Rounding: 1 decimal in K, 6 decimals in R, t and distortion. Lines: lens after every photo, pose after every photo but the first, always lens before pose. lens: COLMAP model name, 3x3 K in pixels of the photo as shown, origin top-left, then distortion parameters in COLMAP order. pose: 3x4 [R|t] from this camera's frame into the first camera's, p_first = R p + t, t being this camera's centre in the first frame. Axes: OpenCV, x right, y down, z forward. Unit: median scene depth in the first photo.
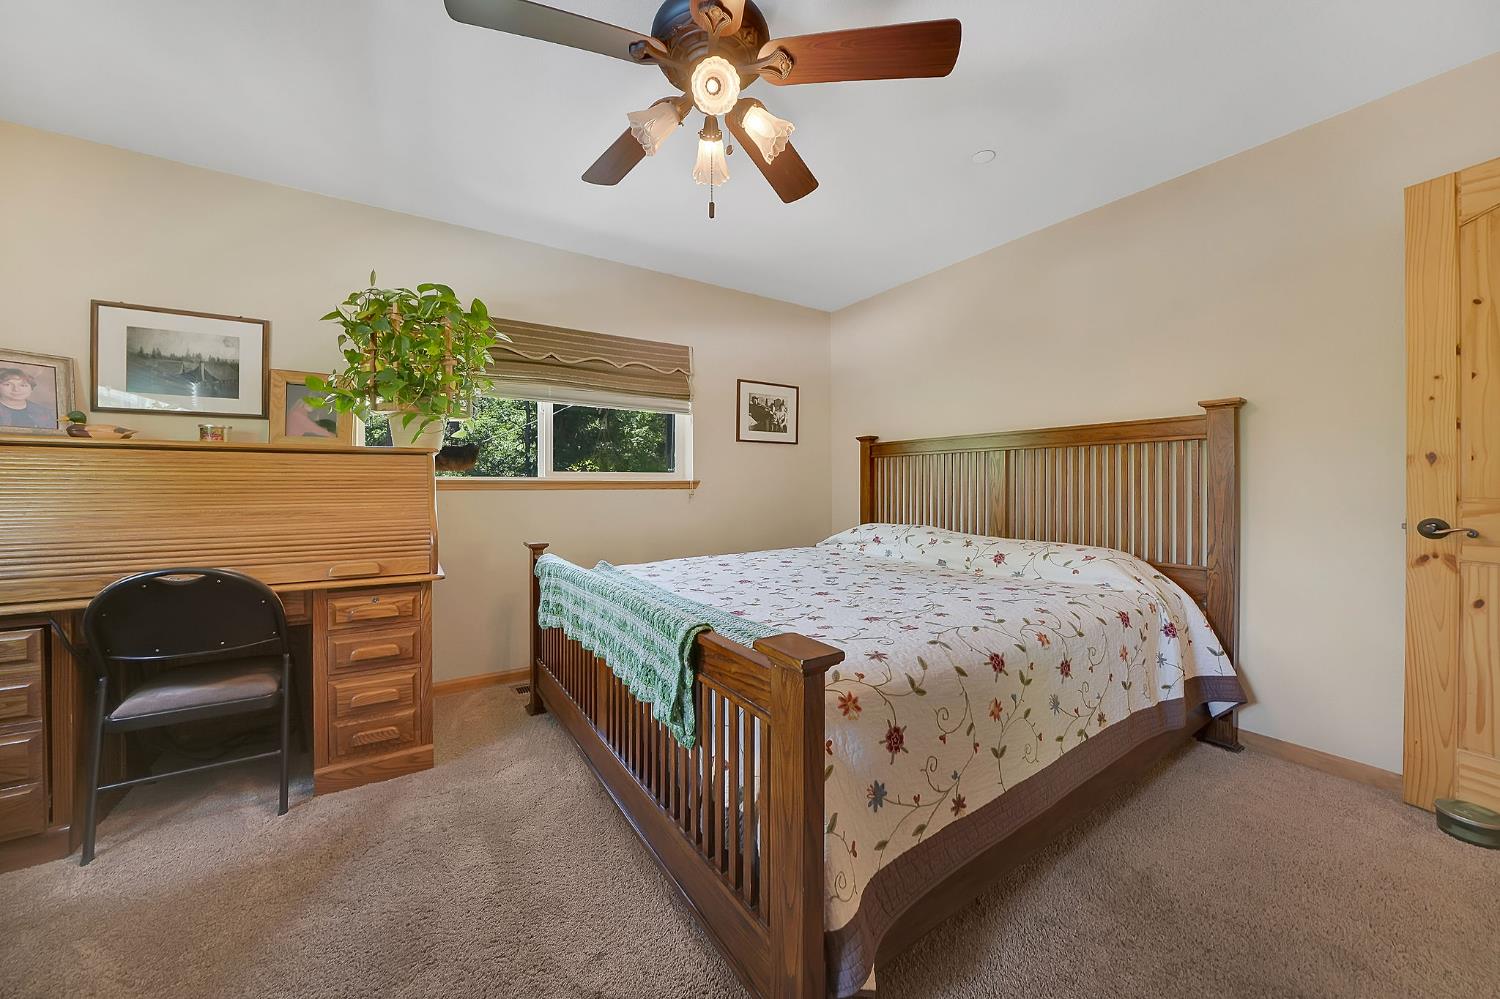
lens RADIAL K [[541.5, 0, 742.4], [0, 541.5, 477.2], [0, 0, 1]] dist [-0.018281, -0.000081]
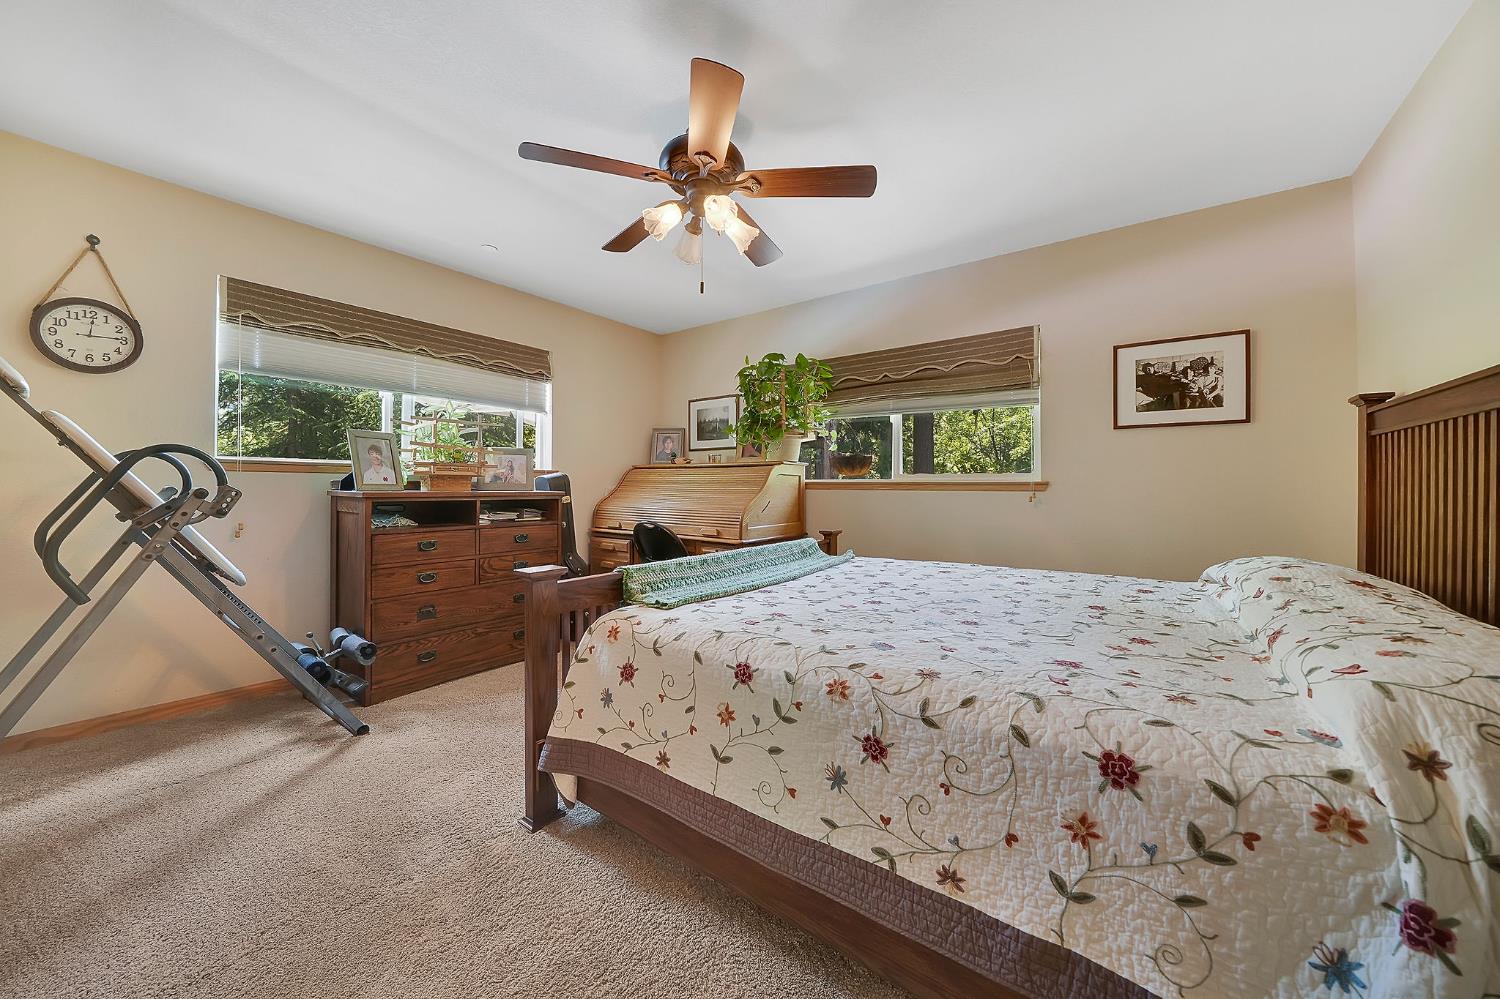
lens RADIAL K [[541.5, 0, 742.4], [0, 541.5, 477.2], [0, 0, 1]] dist [-0.018281, -0.000081]
pose [[0.314855, -0.011675, -0.949068, 0.546737], [0.009107, 0.999915, -0.009279, 0.003334], [0.949096, -0.005722, 0.314935, 0.277237]]
